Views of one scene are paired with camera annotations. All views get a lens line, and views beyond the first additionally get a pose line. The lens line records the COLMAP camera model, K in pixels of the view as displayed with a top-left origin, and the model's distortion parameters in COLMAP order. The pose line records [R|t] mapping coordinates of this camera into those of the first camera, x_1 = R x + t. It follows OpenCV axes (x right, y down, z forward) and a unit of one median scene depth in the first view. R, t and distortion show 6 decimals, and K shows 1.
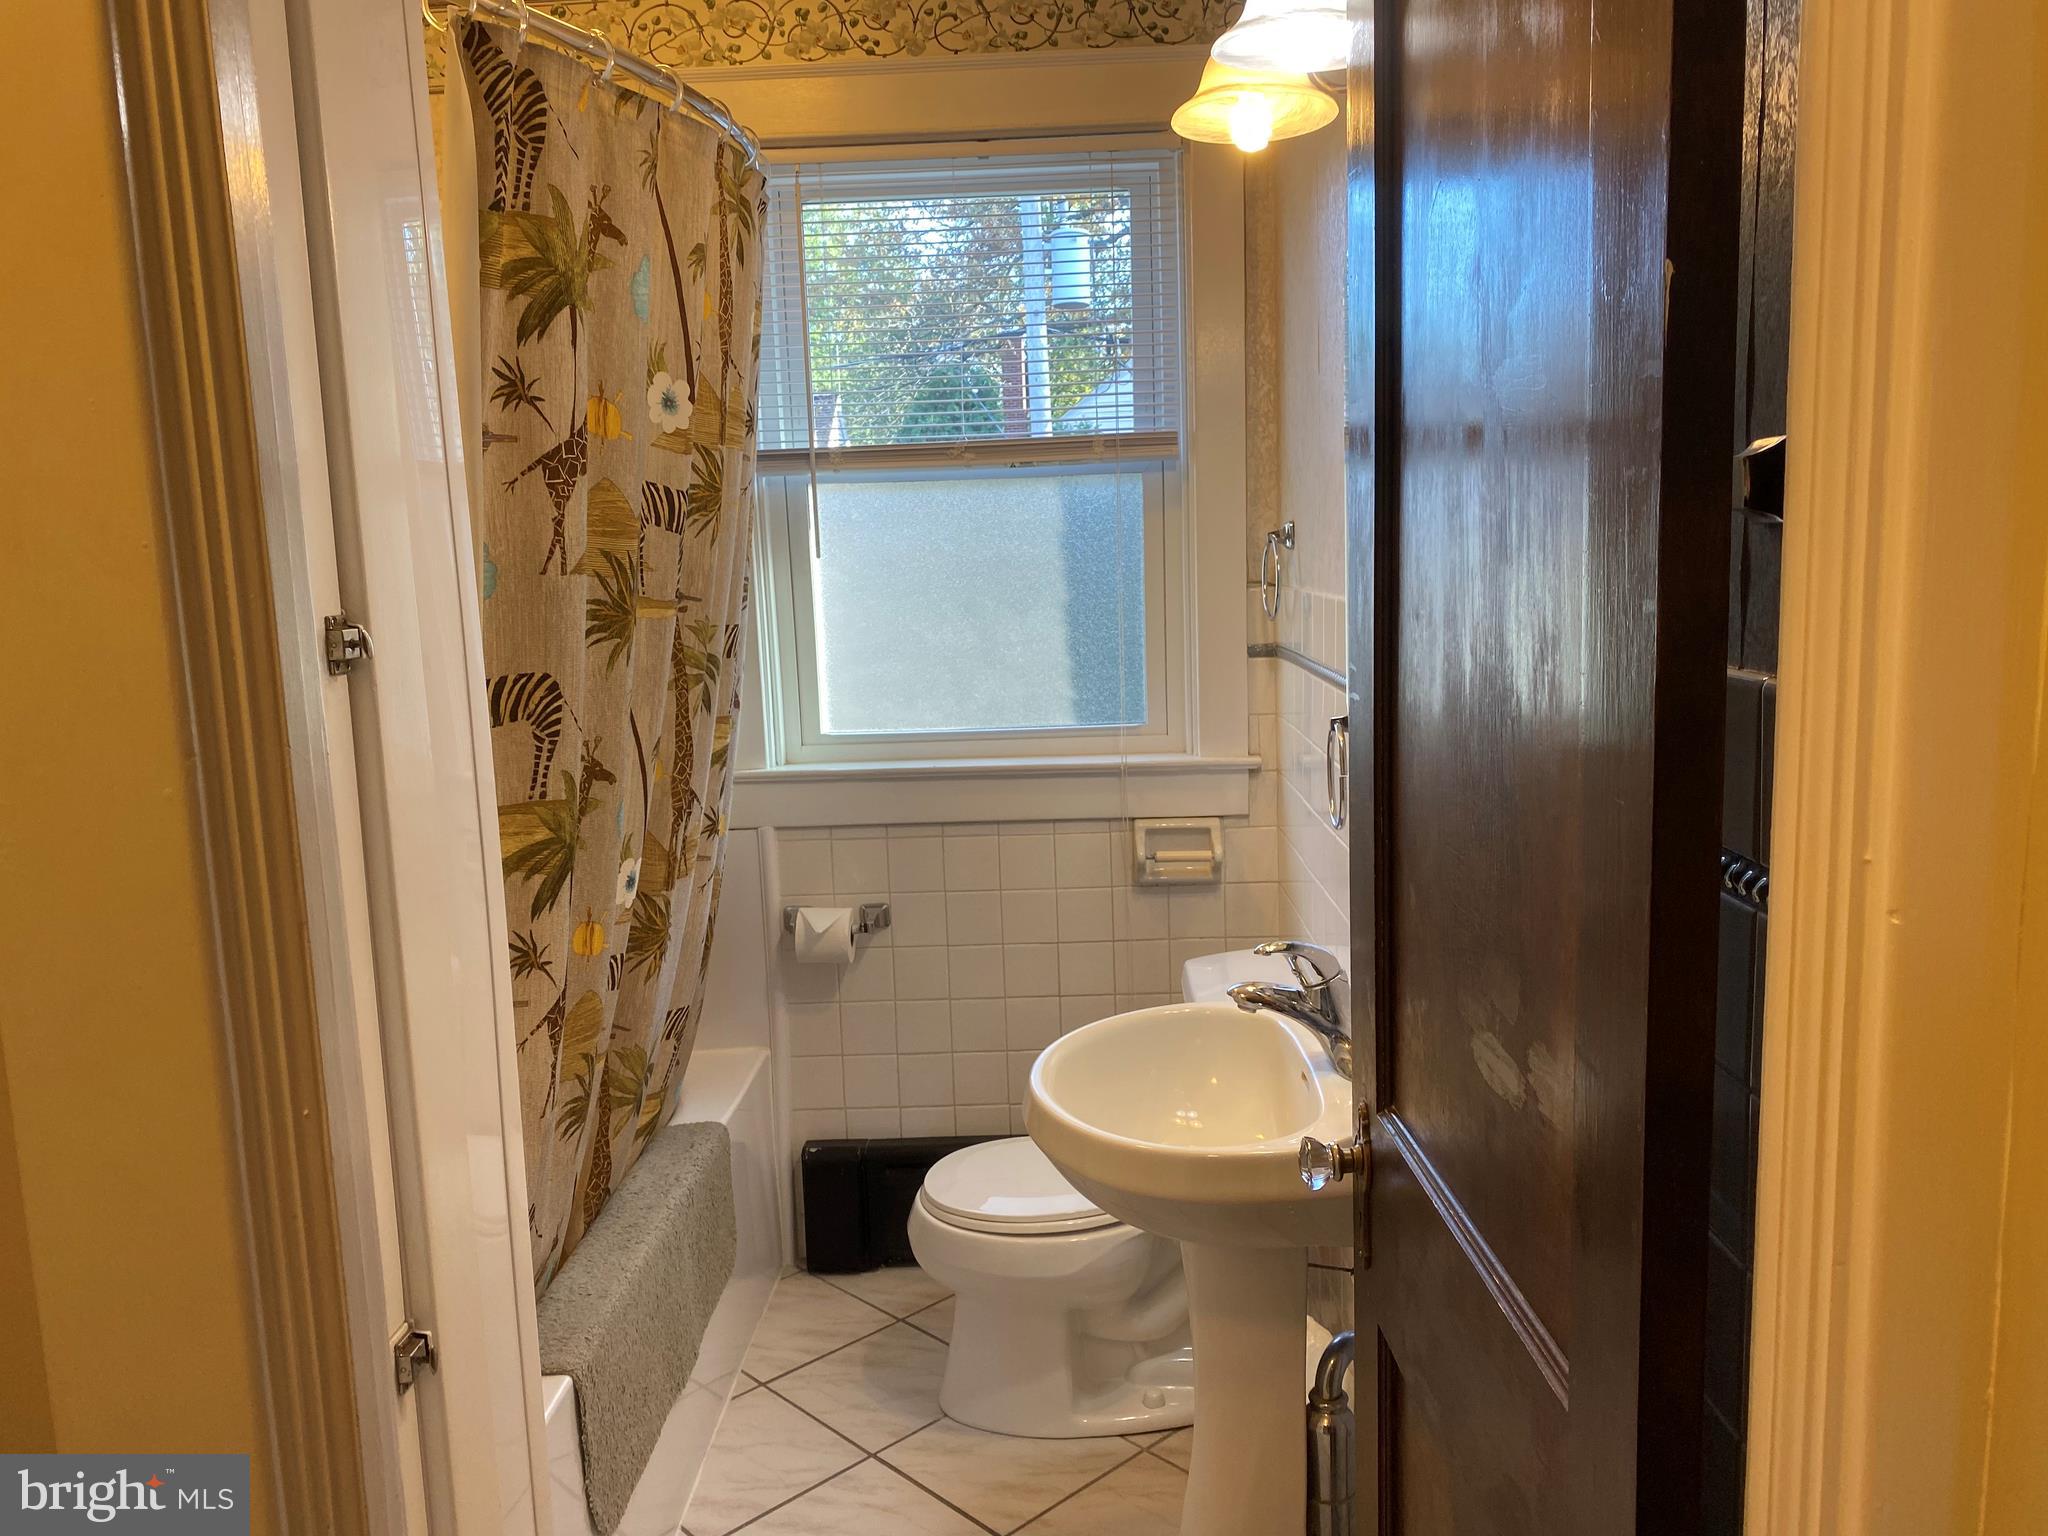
lens RADIAL K [[1566.1, 0, 1031.0], [0, 1566.1, 767.8], [0, 0, 1]] dist [0.016418, -0.029744]
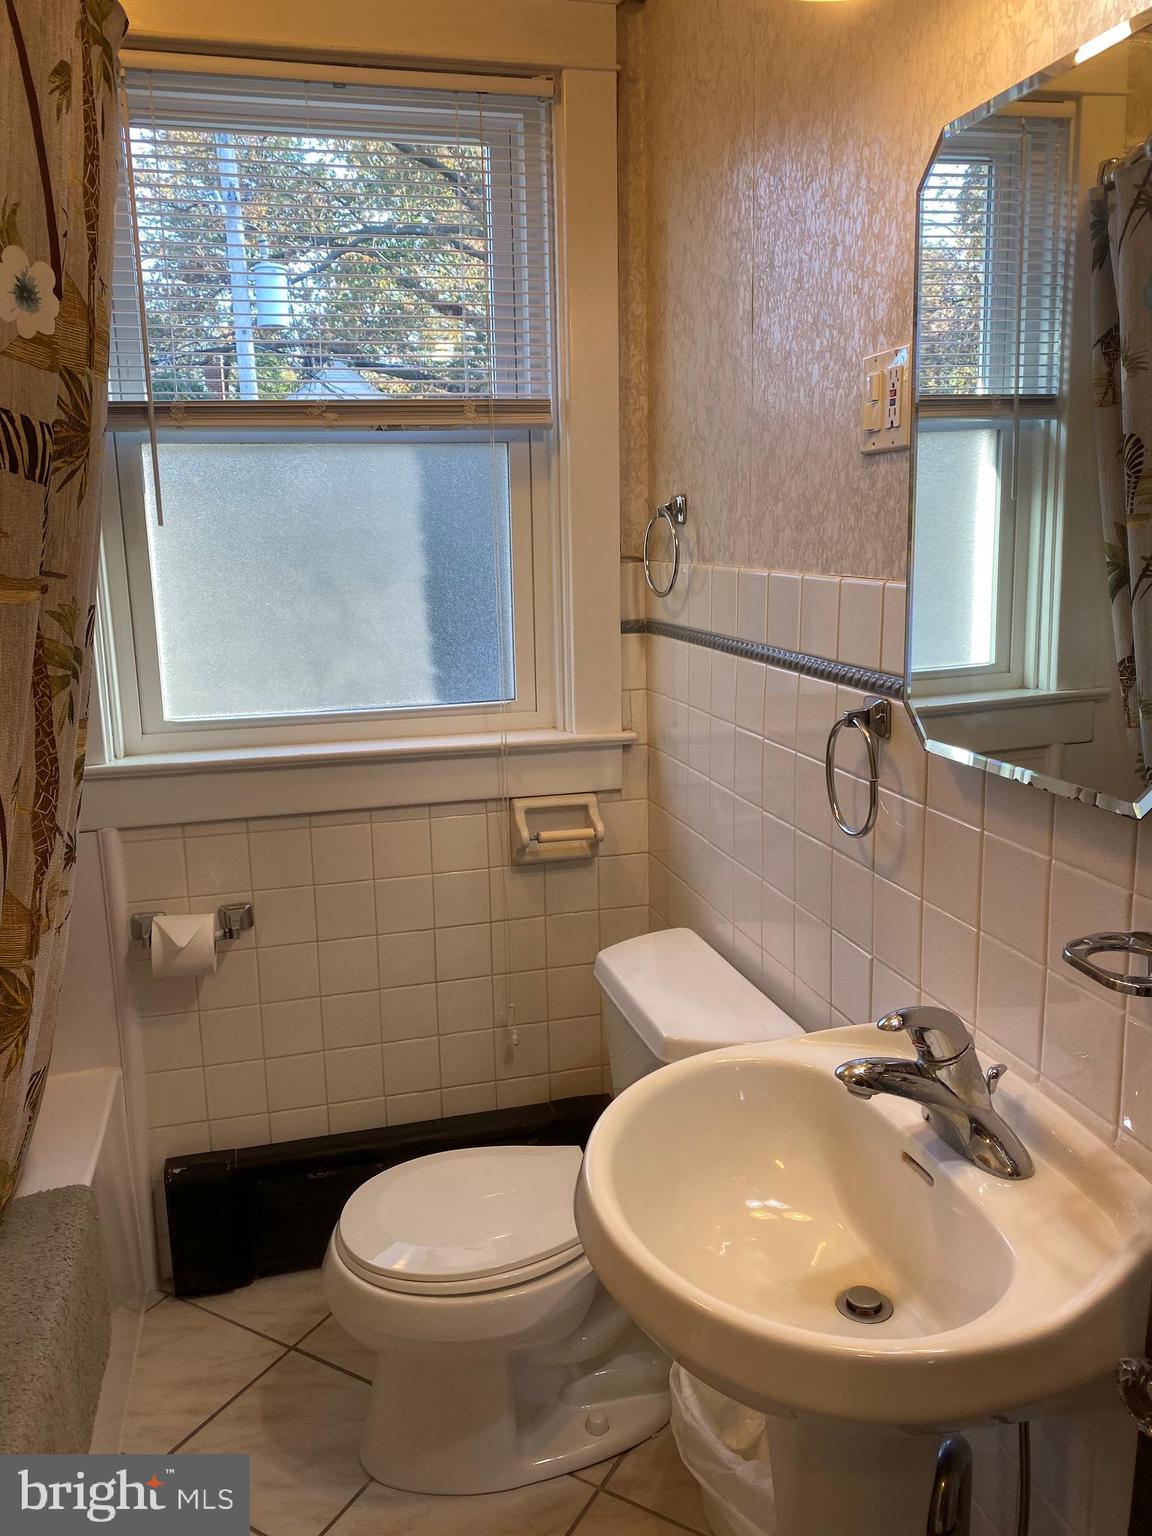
lens RADIAL K [[1174.5, 0, 571.1], [0, 1174.5, 741.8], [0, 0, 1]] dist [0.016418, -0.029744]
pose [[0.960067, -0.038291, 0.277137, -0.101824], [0.027482, 0.998706, 0.042785, -0.034012], [-0.278416, -0.033461, 0.959877, 0.287926]]
